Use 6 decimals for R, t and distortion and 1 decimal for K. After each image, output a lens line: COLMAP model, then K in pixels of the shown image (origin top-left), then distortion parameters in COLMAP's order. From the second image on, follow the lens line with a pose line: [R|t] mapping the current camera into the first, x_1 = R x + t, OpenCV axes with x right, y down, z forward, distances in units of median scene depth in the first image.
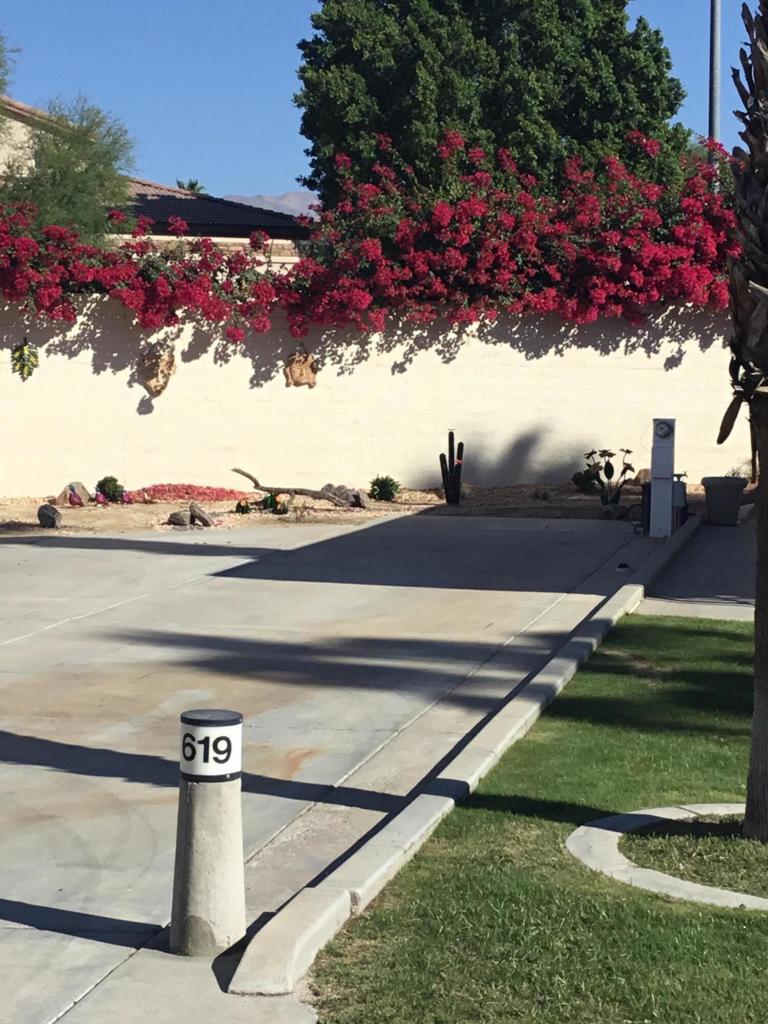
lens RADIAL K [[2126.2, 0, 375.9], [0, 2126.2, 509.9], [0, 0, 1]] dist [0.119130, 0.000000]
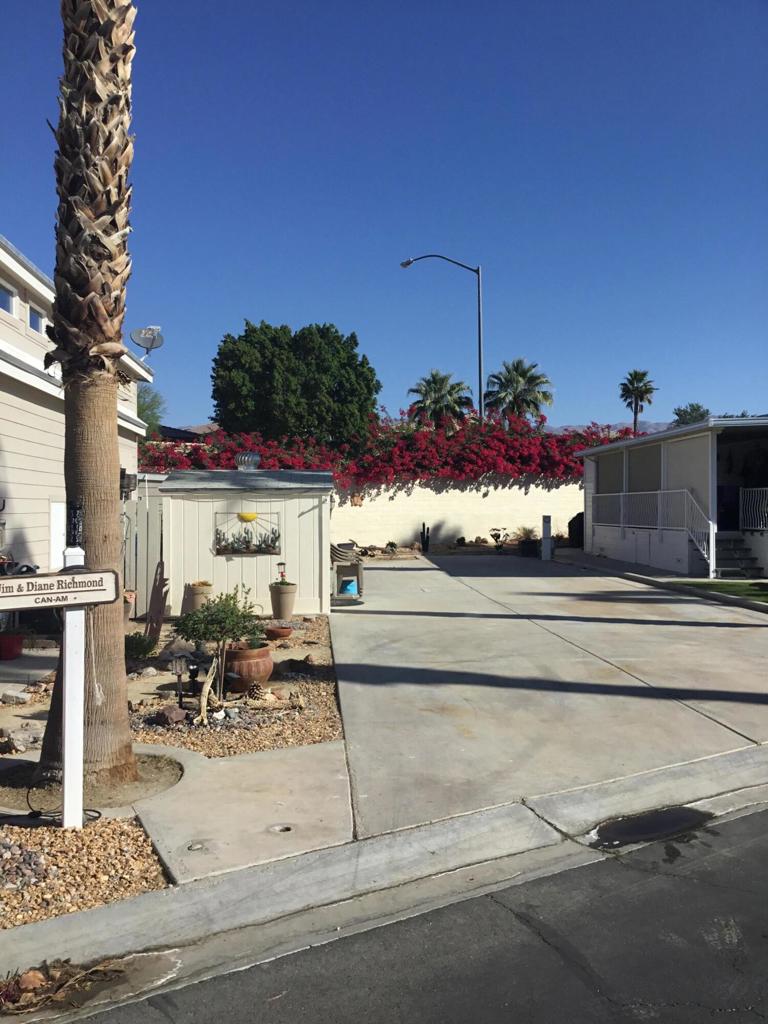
lens RADIAL K [[958.7, 0, 390.5], [0, 958.7, 537.6], [0, 0, 1]] dist [0.026863, 0.000000]
pose [[0.955260, -0.023654, 0.294820, -0.328077], [0.031476, 0.999266, -0.021816, 0.004194], [-0.294088, 0.030120, 0.955304, -0.075522]]
